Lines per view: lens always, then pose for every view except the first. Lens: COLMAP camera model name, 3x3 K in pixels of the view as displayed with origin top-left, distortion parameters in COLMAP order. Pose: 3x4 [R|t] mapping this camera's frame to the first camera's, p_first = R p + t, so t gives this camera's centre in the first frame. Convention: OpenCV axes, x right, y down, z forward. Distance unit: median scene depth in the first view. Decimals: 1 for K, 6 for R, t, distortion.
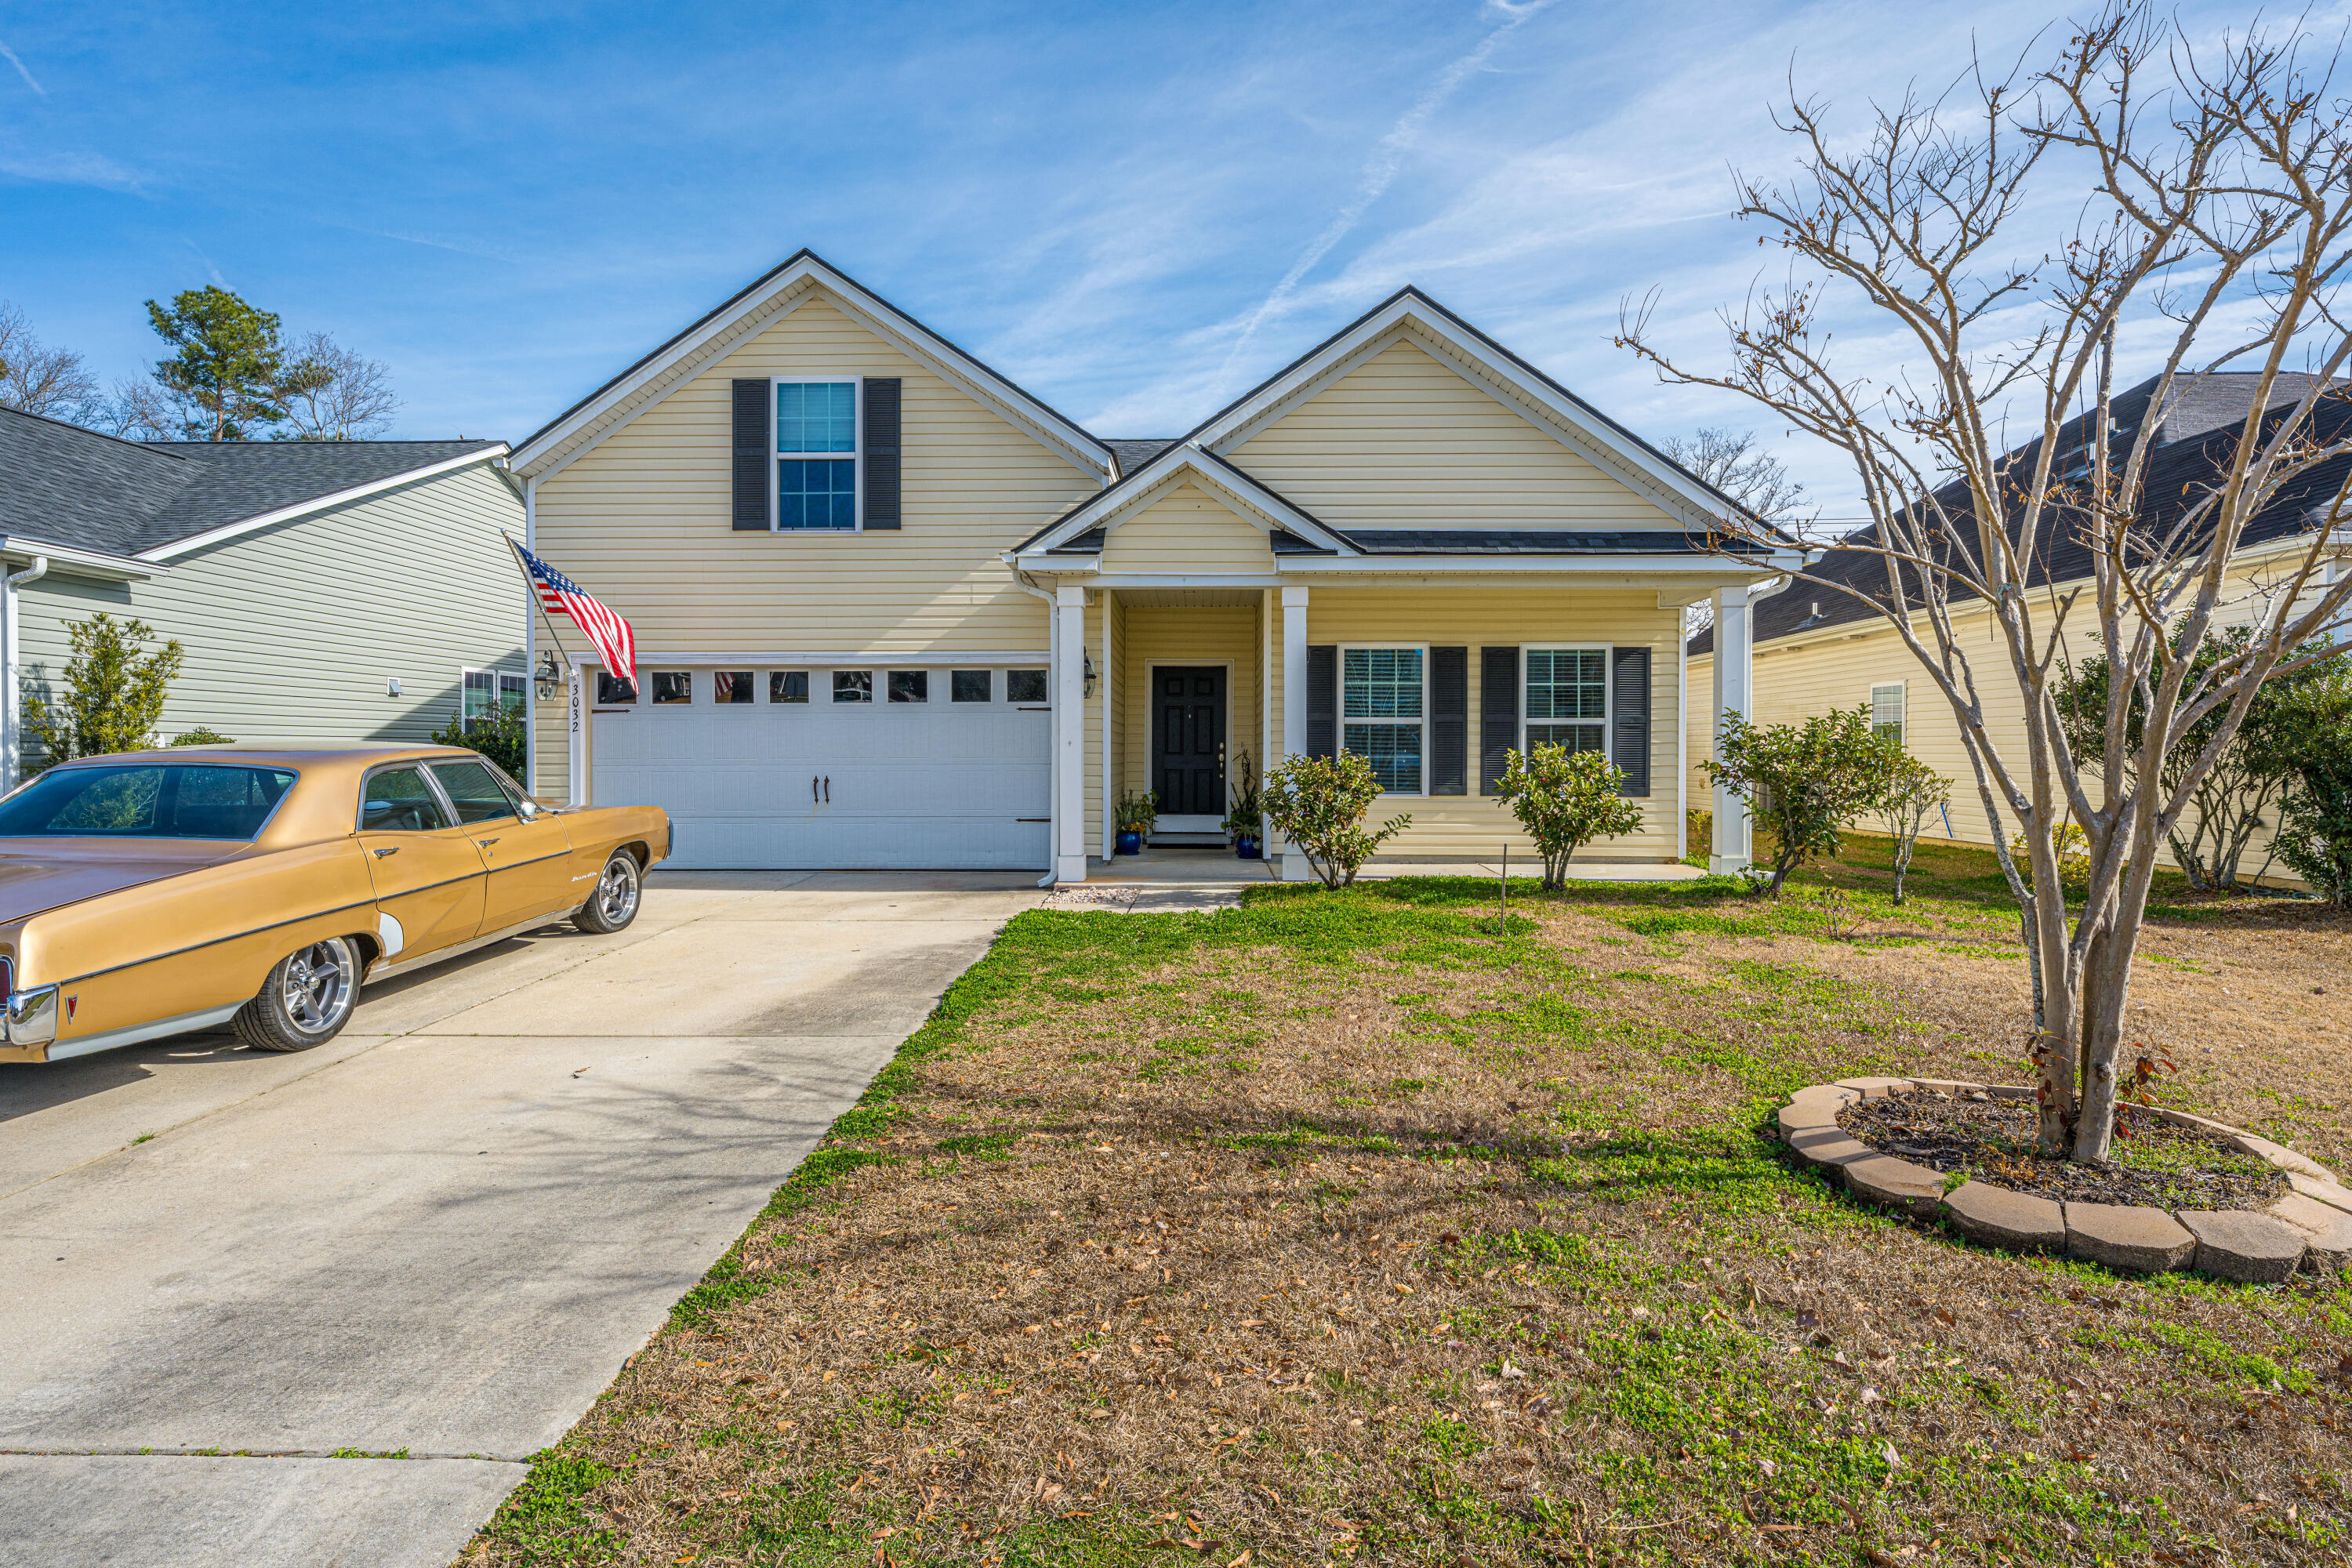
lens RADIAL K [[1226.7, 0, 1176.0], [0, 1226.7, 784.0], [0, 0, 1]] dist [-0.002943, -0.000856]
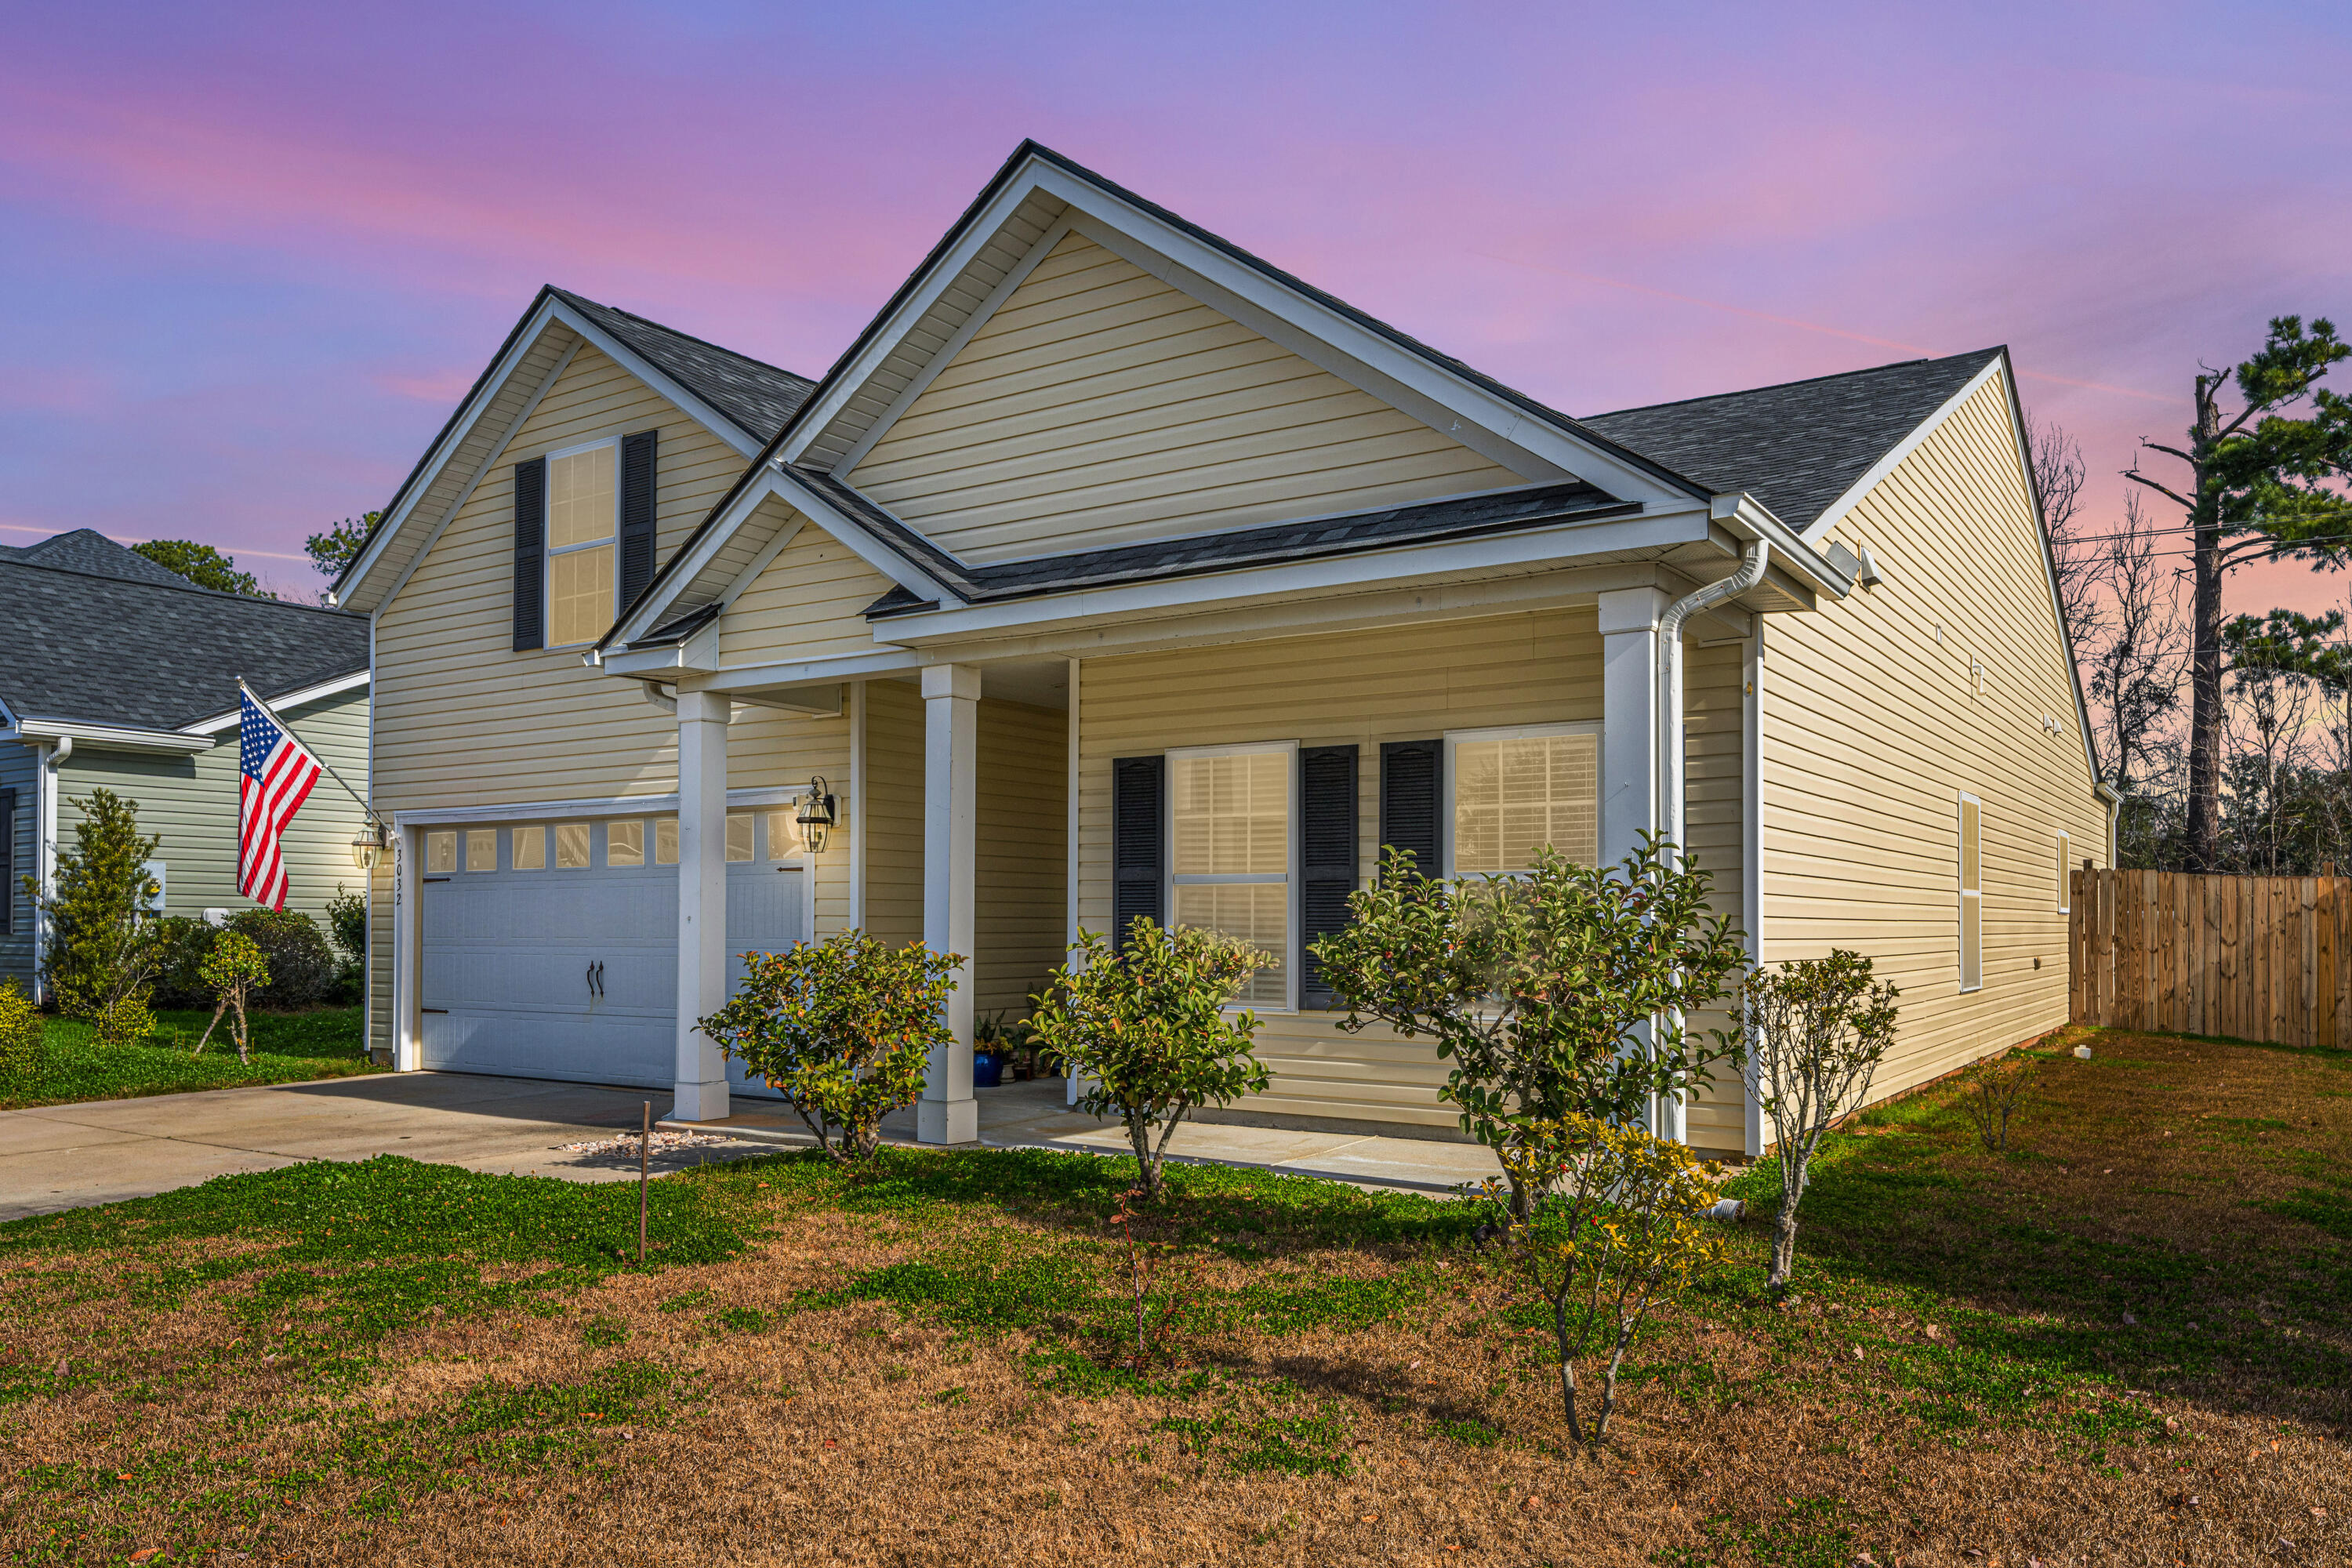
lens RADIAL K [[1676.6, 0, 1176.7], [0, 1676.6, 898.8], [0, 0, 1]] dist [0.004906, 0.002981]
pose [[0.840078, -0.007349, -0.542416, 0.600734], [-0.014832, 0.999223, -0.036510, -0.013259], [0.542262, 0.038716, 0.839317, 0.329369]]
